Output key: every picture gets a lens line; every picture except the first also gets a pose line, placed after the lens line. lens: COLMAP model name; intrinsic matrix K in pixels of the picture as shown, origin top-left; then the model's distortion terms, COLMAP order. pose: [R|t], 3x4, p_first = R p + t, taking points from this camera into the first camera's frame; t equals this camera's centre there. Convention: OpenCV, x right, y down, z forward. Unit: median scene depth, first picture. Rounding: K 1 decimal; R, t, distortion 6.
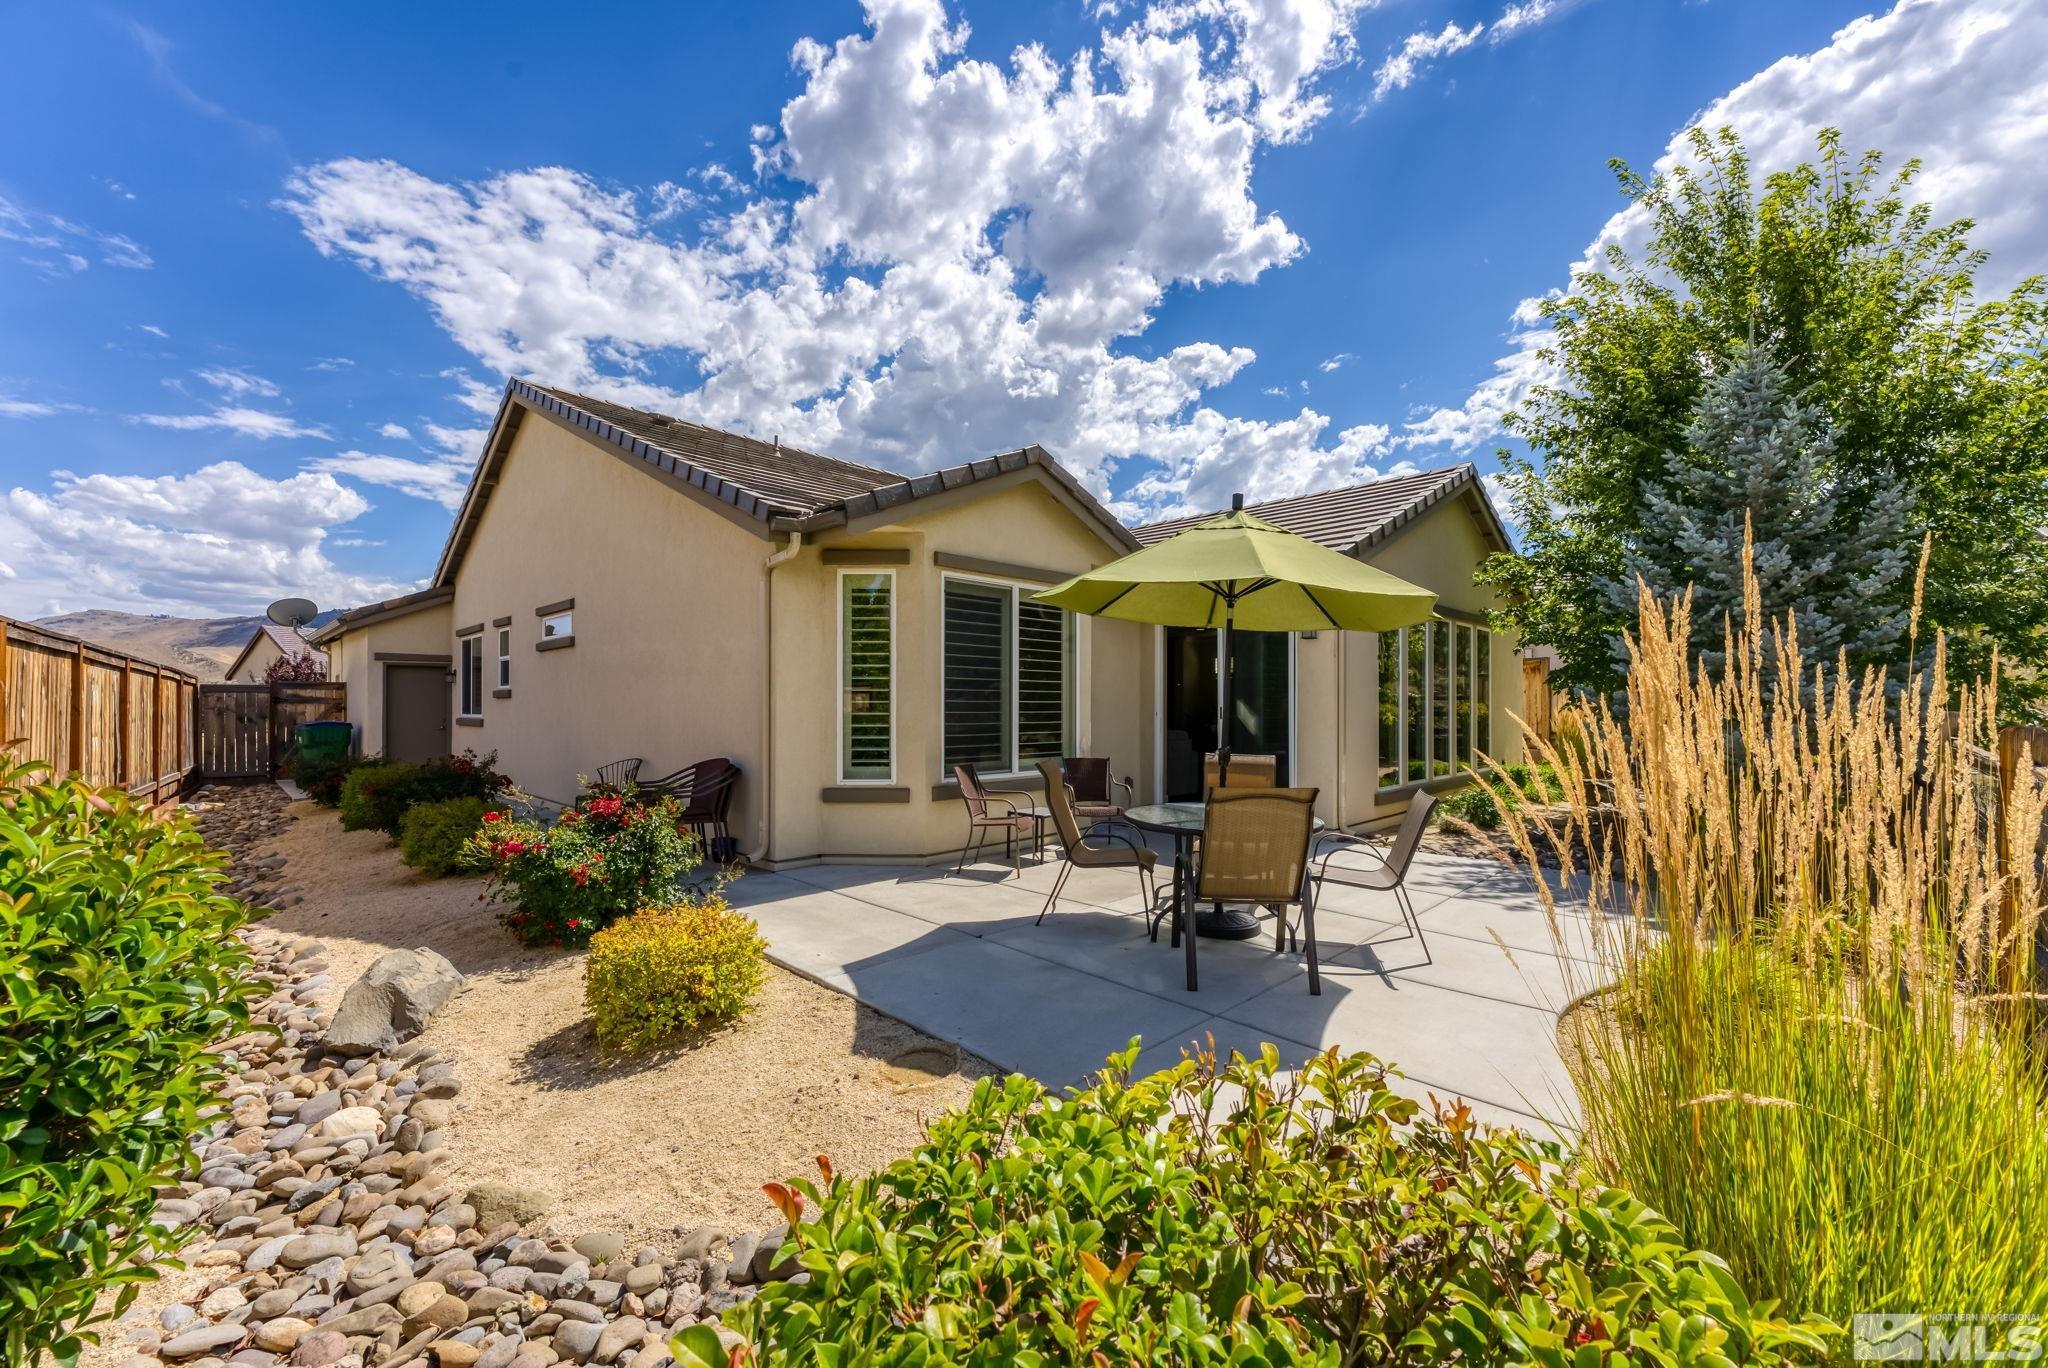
lens RADIAL K [[815.9, 0, 1023.8], [0, 815.9, 695.9], [0, 0, 1]] dist [-0.002330, 0.000638]
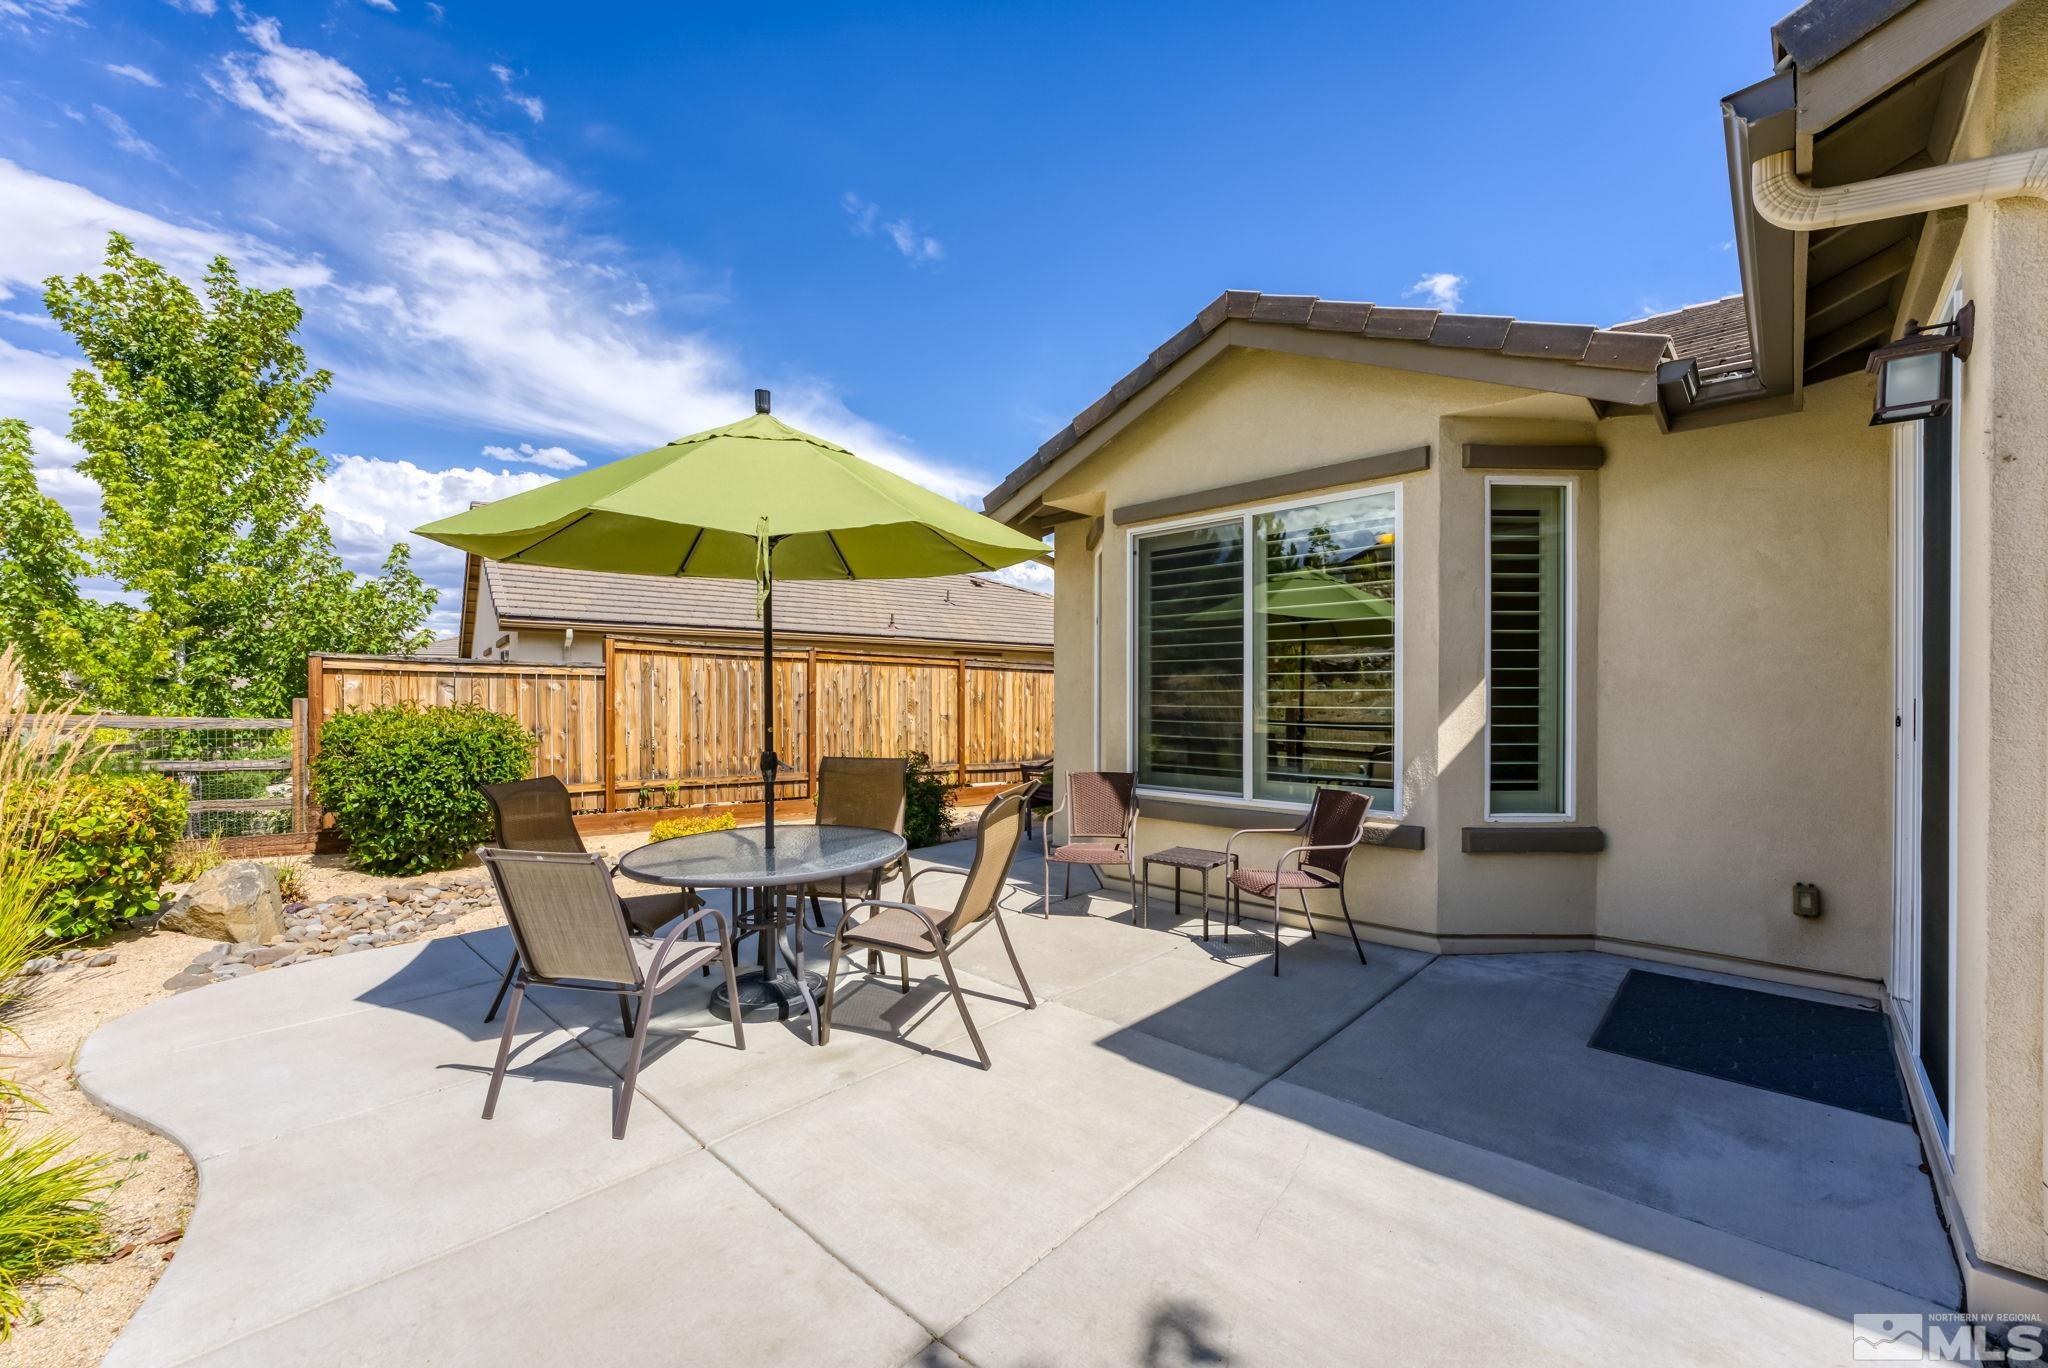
lens RADIAL K [[815.9, 0, 1029.1], [0, 815.9, 698.3], [0, 0, 1]] dist [-0.002330, 0.000638]
pose [[0.010705, -0.002726, -0.999939, 1.076305], [0.009913, 0.999947, -0.002620, 0.021619], [0.999894, -0.009885, 0.010732, 1.360925]]
